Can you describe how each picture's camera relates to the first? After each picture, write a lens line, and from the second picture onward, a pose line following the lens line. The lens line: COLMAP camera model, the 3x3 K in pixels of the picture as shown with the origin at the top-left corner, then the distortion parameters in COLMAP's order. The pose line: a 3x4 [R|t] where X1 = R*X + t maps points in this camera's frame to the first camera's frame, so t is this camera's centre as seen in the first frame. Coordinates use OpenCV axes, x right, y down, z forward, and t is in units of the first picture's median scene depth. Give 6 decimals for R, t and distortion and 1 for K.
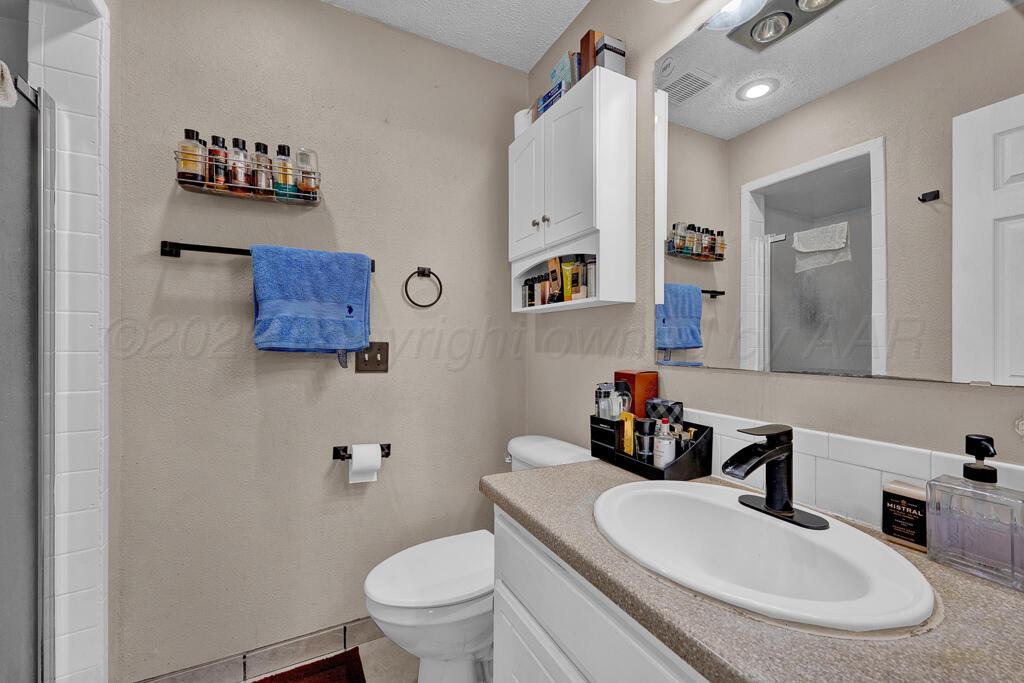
lens RADIAL K [[412.2, 0, 509.3], [0, 412.2, 340.5], [0, 0, 1]] dist [0.000115, 0.000142]
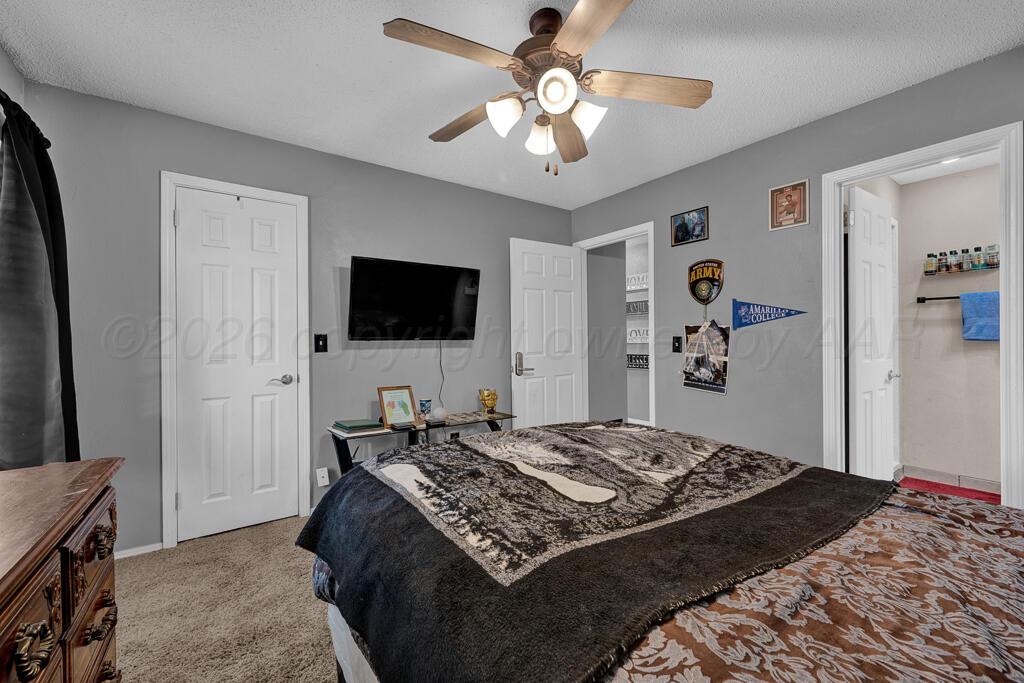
lens RADIAL K [[412.2, 0, 509.8], [0, 412.2, 340.0], [0, 0, 1]] dist [0.000115, 0.000142]
pose [[0.113350, -0.000791, -0.993555, 1.374497], [0.004338, 0.999991, -0.000302, 0.012291], [0.993546, -0.004275, 0.113352, -1.756577]]
